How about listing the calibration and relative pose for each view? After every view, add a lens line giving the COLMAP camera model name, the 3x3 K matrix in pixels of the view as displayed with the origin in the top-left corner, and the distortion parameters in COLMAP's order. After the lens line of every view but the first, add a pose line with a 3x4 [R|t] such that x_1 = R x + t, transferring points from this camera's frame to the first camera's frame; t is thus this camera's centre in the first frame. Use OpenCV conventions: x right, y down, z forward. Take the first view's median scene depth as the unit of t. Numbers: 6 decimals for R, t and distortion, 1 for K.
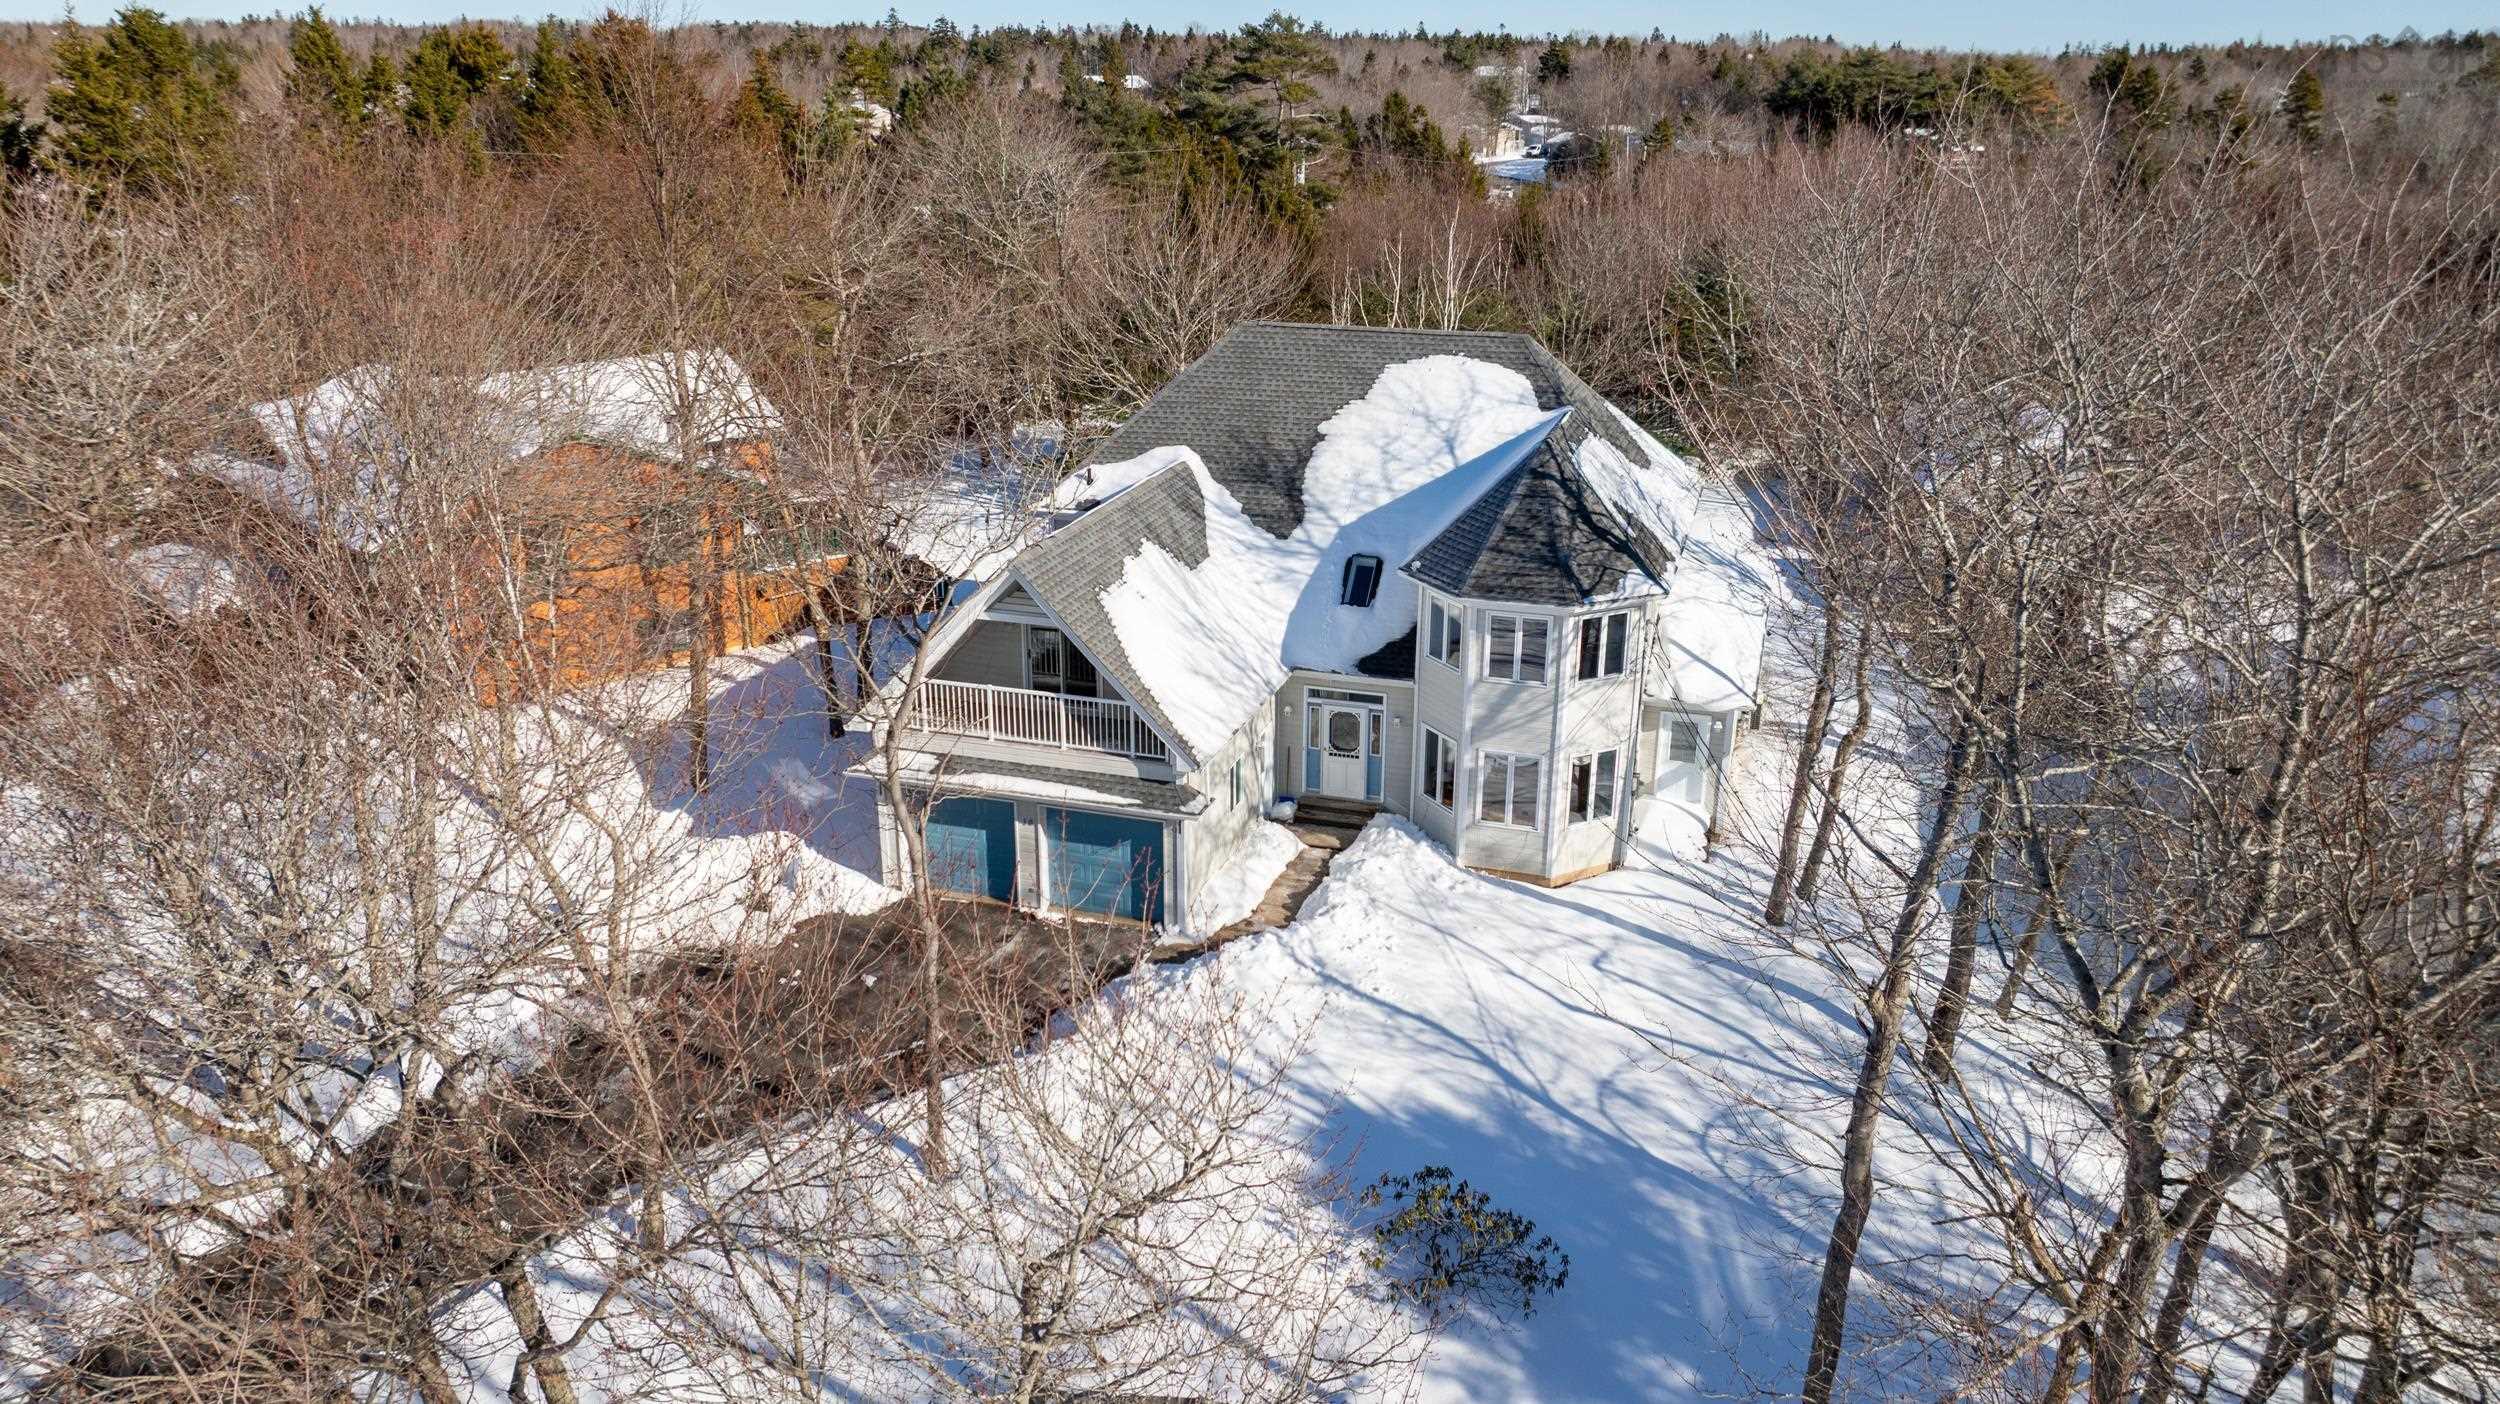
lens RADIAL K [[1778.4, 0, 1238.0], [0, 1778.4, 697.3], [0, 0, 1]] dist [-0.018412, 0.020461]
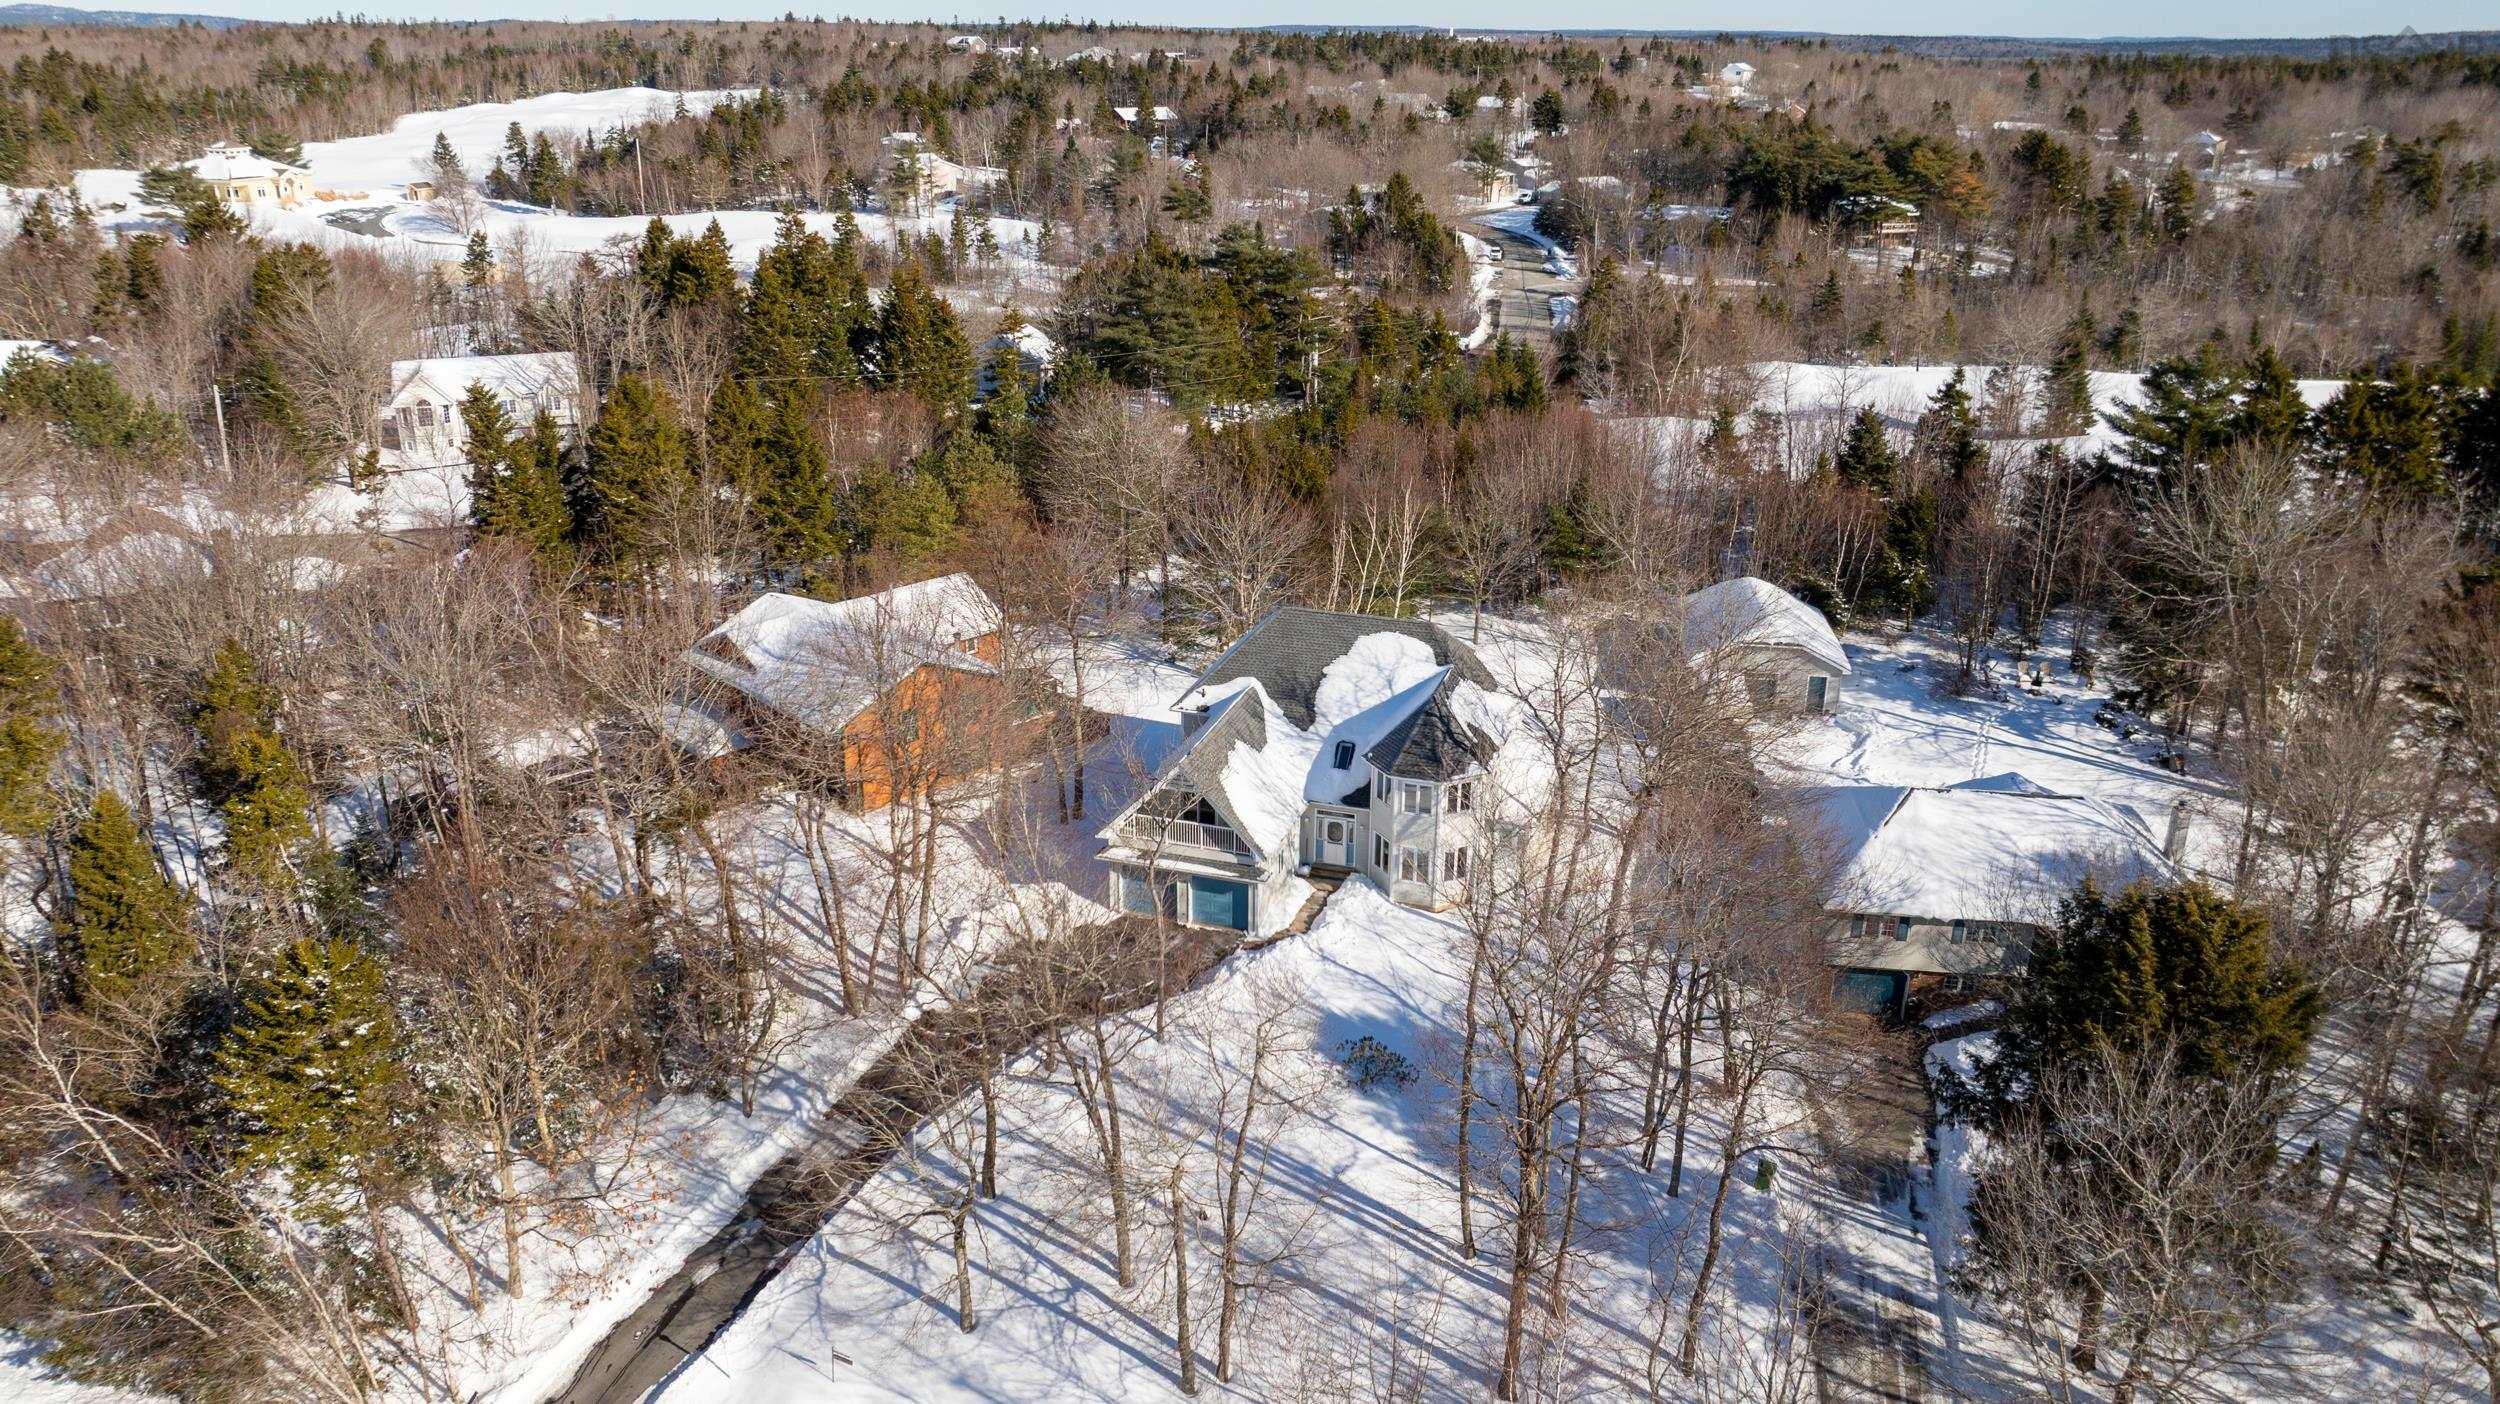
lens RADIAL K [[1778.4, 0, 1245.9], [0, 1778.4, 701.6], [0, 0, 1]] dist [-0.018412, 0.020461]
pose [[0.999987, 0.004580, -0.002055, -0.038695], [-0.004524, 0.999631, 0.026769, -0.190965], [0.002177, -0.026759, 0.999640, -1.047438]]
